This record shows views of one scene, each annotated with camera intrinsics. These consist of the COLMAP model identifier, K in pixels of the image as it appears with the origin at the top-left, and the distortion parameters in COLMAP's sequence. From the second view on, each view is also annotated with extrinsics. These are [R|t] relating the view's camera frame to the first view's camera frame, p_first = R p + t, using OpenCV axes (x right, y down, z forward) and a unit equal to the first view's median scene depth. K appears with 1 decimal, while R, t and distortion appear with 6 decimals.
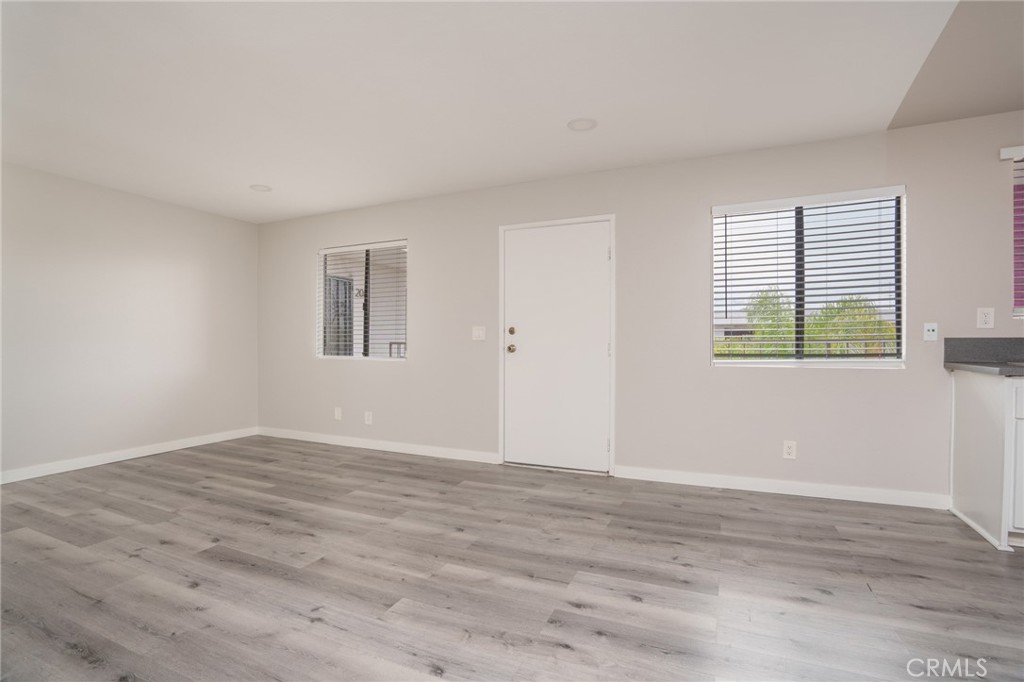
lens RADIAL K [[492.7, 0, 509.7], [0, 492.7, 338.1], [0, 0, 1]] dist [-0.023275, 0.000132]
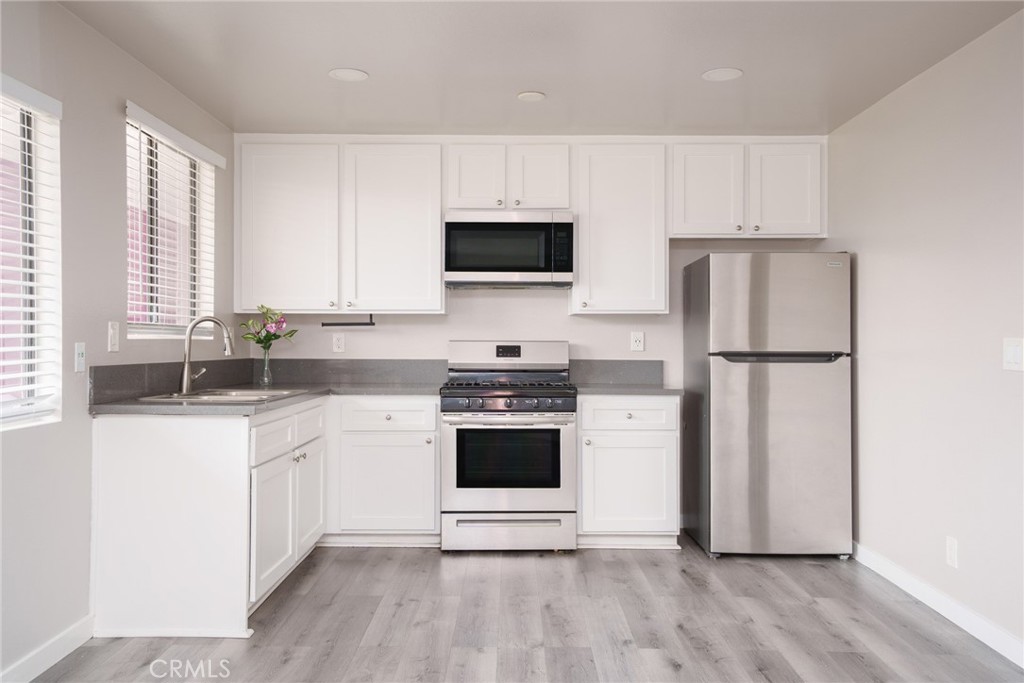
lens RADIAL K [[813.5, 0, 510.8], [0, 813.5, 339.9], [0, 0, 1]] dist [0.034186, 0.000159]
pose [[-0.389861, -0.003553, 0.920867, -0.399998], [0.000164, 0.999992, 0.003927, -0.054481], [-0.920874, 0.001682, -0.389858, 1.174887]]
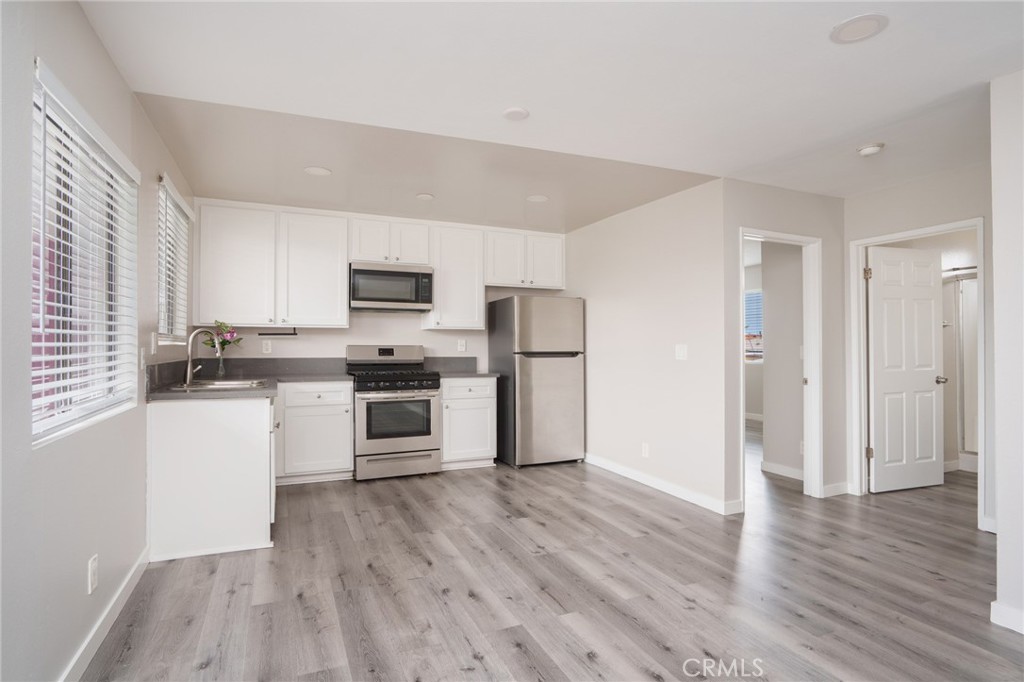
lens RADIAL K [[513.3, 0, 512.9], [0, 513.3, 343.0], [0, 0, 1]] dist [-0.027995, 0.002367]
pose [[-0.730984, -0.002846, 0.682389, -0.254050], [-0.002046, 0.999996, 0.001978, -0.059148], [-0.682392, 0.000050, -0.730987, 1.567372]]
